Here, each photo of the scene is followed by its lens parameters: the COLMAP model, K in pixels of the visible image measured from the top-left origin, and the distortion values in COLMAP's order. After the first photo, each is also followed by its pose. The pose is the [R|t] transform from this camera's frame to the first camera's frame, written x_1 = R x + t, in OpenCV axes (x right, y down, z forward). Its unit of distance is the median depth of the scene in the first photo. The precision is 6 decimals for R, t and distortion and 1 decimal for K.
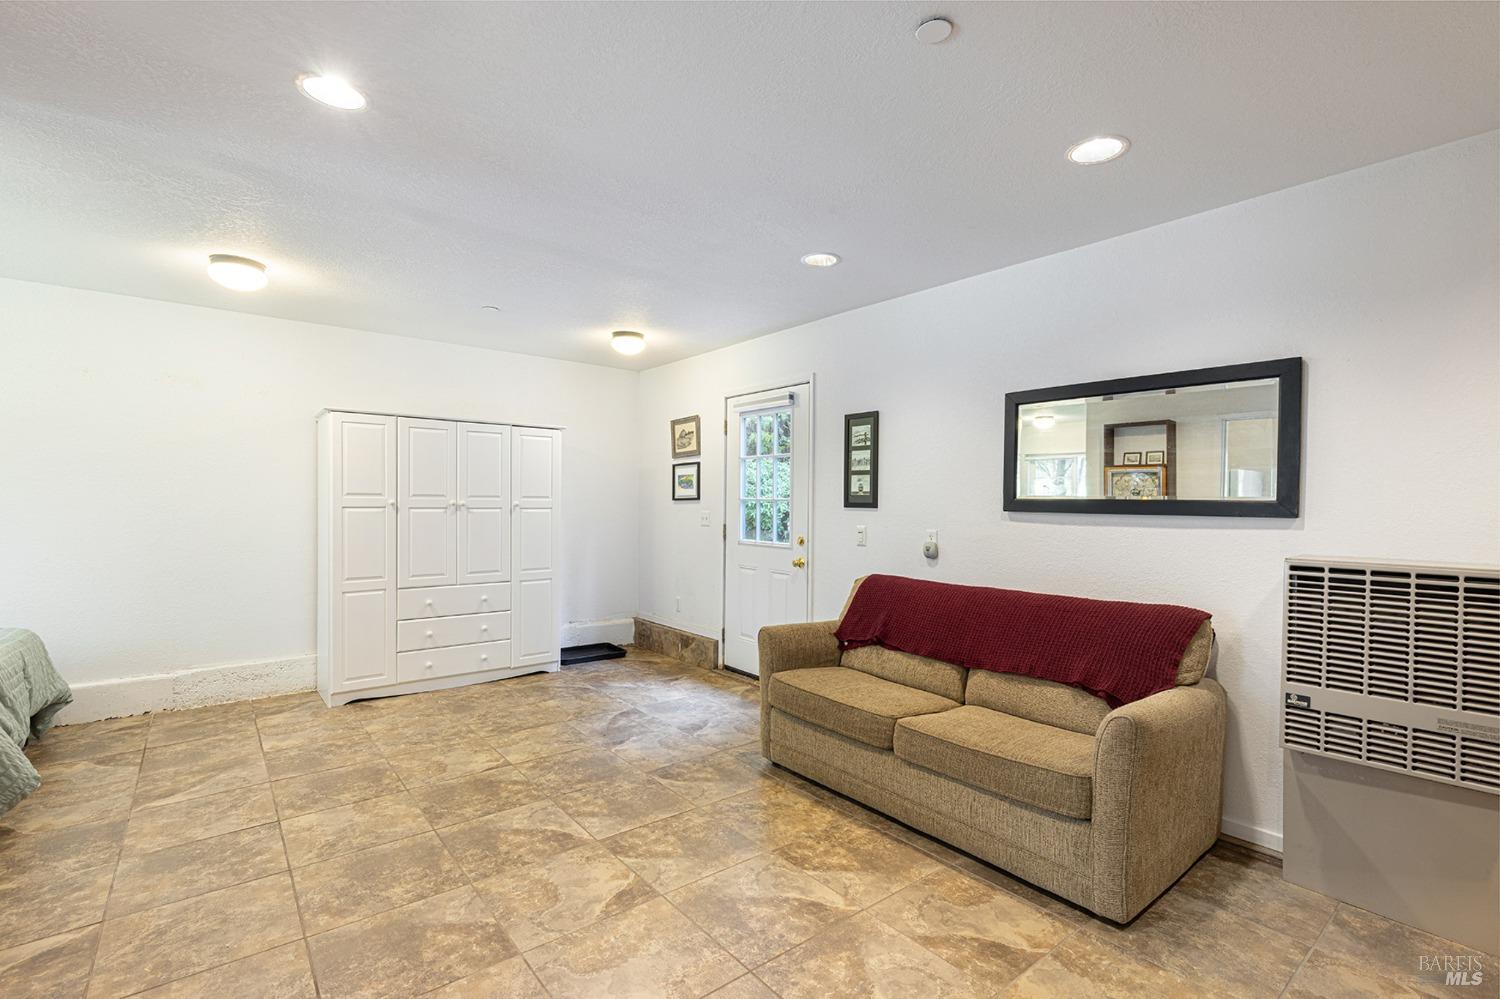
lens RADIAL K [[673.5, 0, 754.6], [0, 673.5, 502.7], [0, 0, 1]] dist [0.010176, 0.000412]
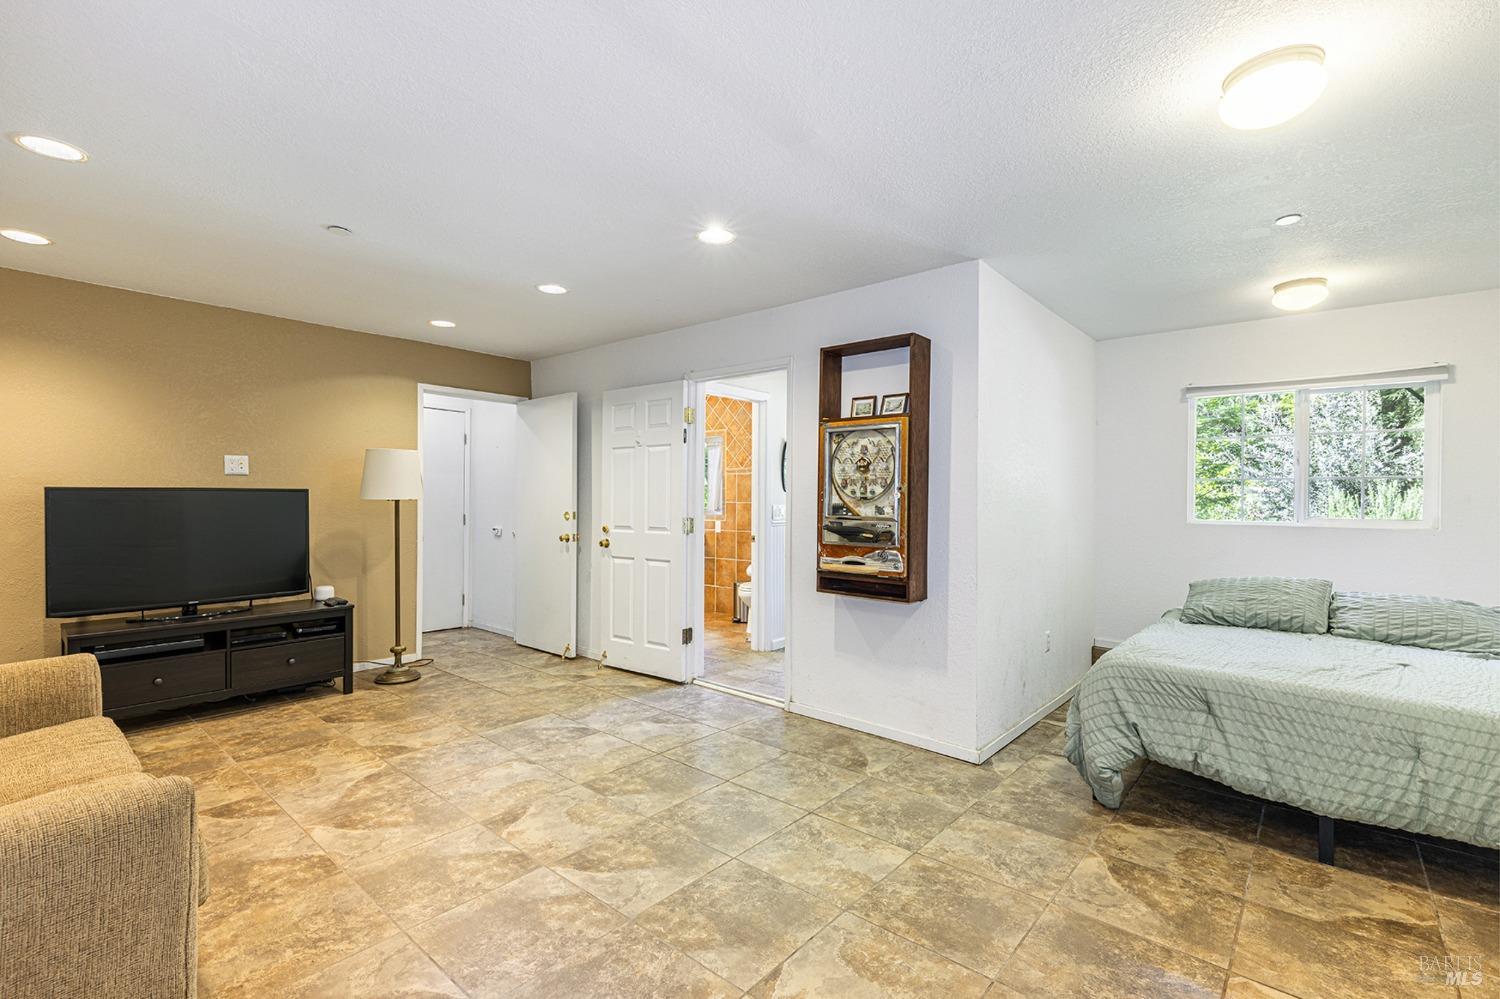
lens RADIAL K [[673.5, 0, 757.0], [0, 673.5, 505.3], [0, 0, 1]] dist [0.010176, 0.000412]
pose [[-0.983471, -0.017886, -0.180182, -0.254742], [-0.018198, 0.999834, 0.000078, 0.008289], [0.180151, 0.003356, -0.983633, 1.452106]]
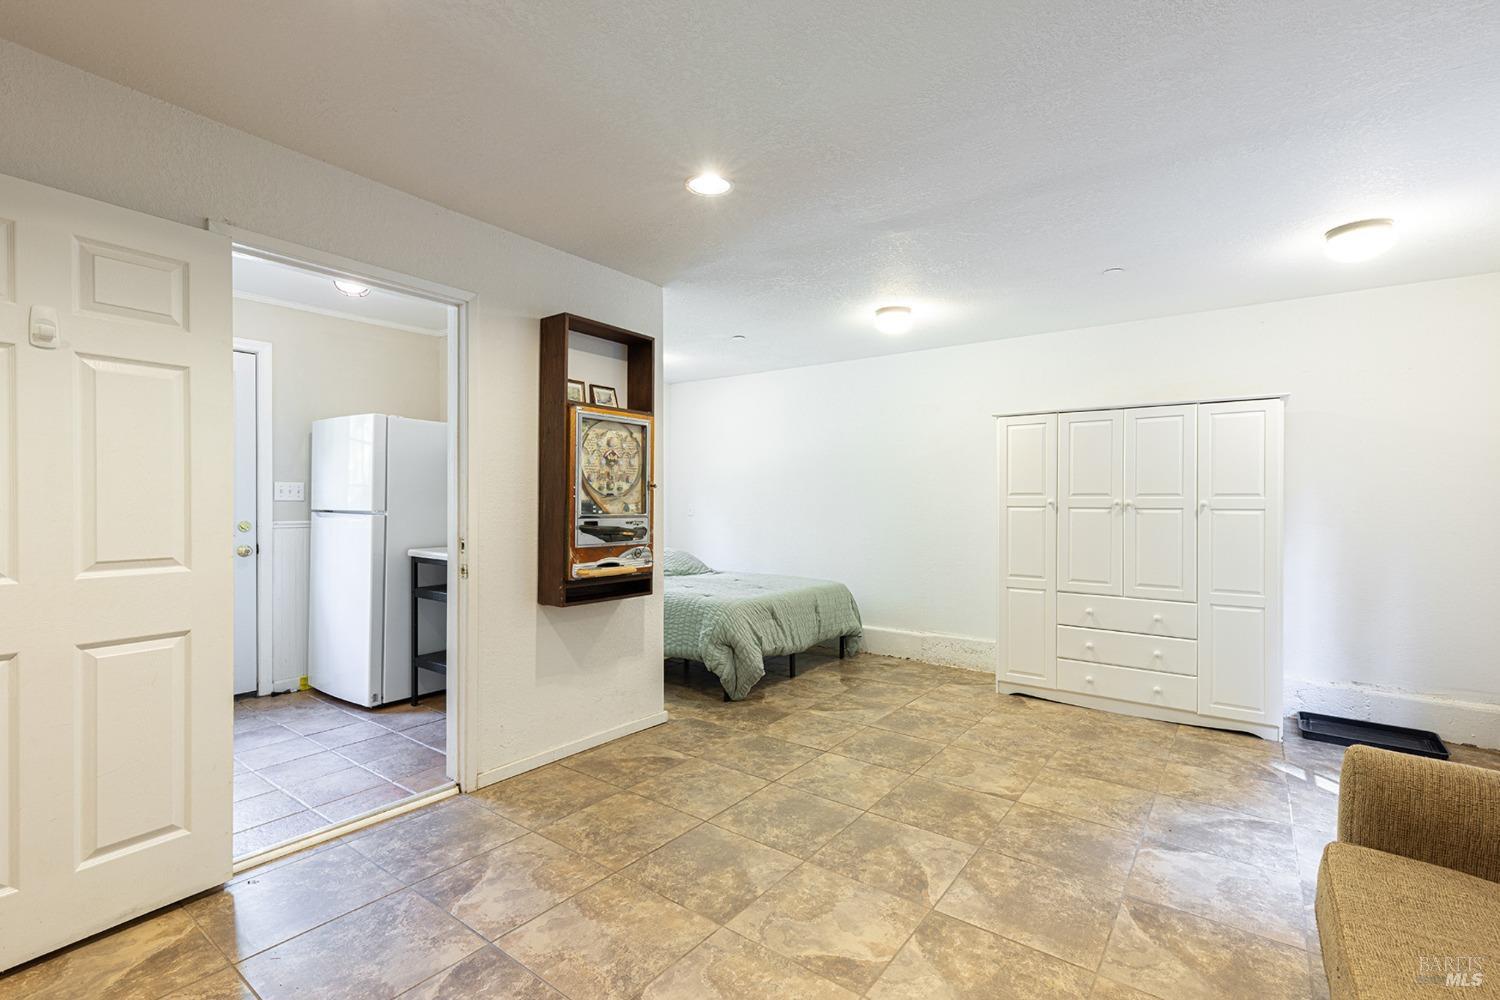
lens RADIAL K [[673.5, 0, 758.4], [0, 673.5, 499.0], [0, 0, 1]] dist [0.010176, 0.000412]
pose [[0.254806, -0.009438, -0.966946, 0.381225], [-0.004210, 0.999932, -0.010869, 0.010335], [0.966983, 0.006840, 0.254749, 0.437198]]
